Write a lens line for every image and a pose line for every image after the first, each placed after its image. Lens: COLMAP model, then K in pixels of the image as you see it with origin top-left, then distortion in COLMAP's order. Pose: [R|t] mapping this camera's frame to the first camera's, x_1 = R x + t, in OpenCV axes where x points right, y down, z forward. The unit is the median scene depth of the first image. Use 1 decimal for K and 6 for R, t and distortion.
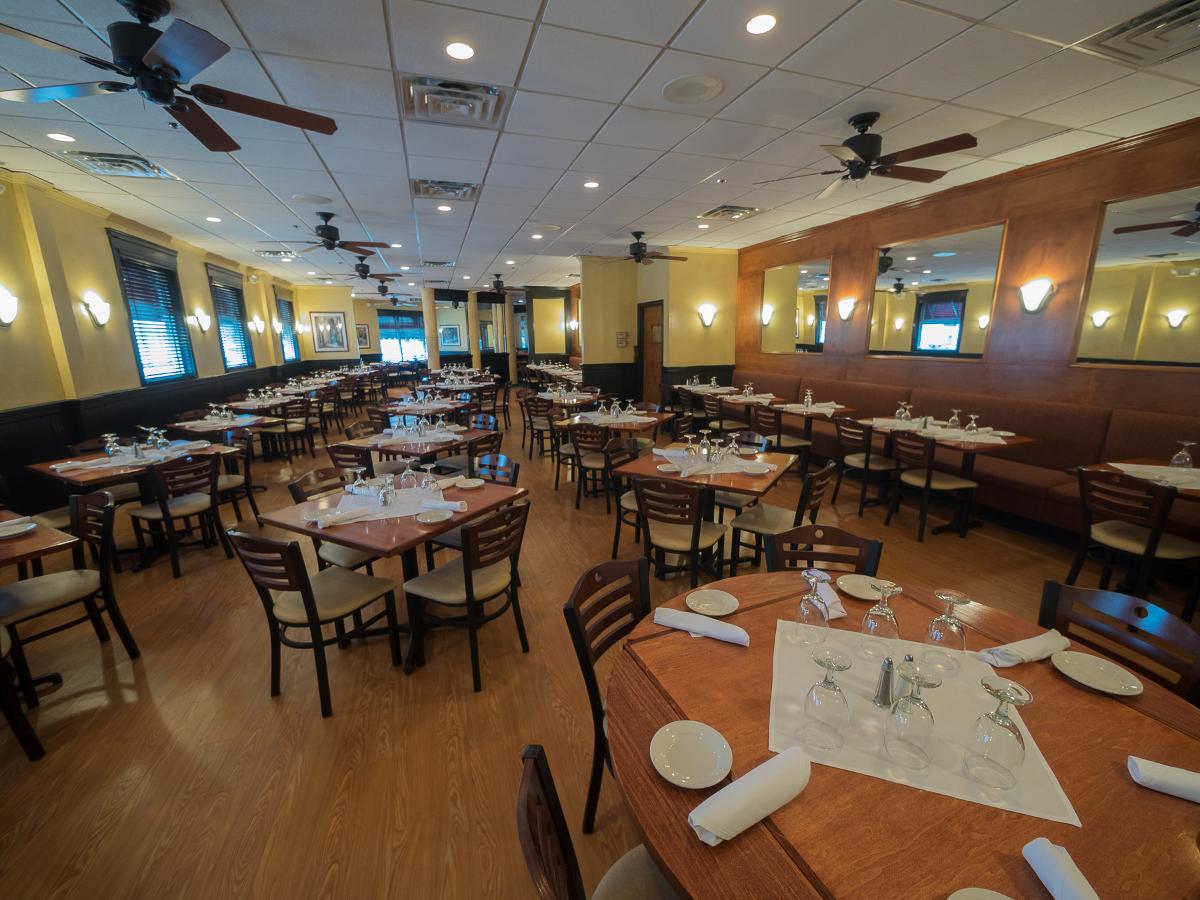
lens RADIAL K [[496.7, 0, 600.0], [0, 496.7, 450.0], [0, 0, 1]] dist [-0.014341, 0.004942]
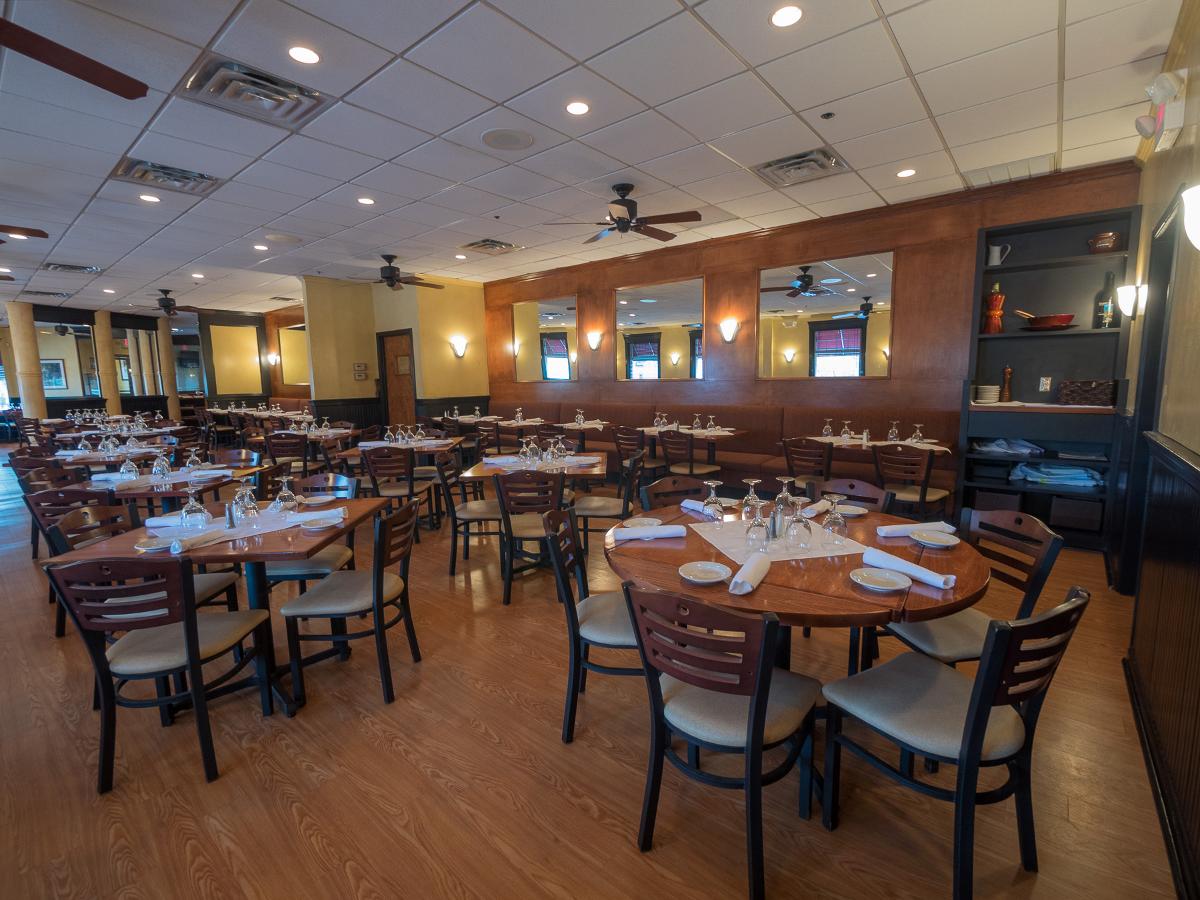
lens RADIAL K [[556.1, 0, 600.0], [0, 556.1, 450.0], [0, 0, 1]] dist [-0.004490, 0.000398]
pose [[0.851787, -0.069785, 0.519219, -0.177712], [0.123102, 0.990000, -0.068891, 0.056095], [-0.509219, 0.122598, 0.851860, -0.068472]]
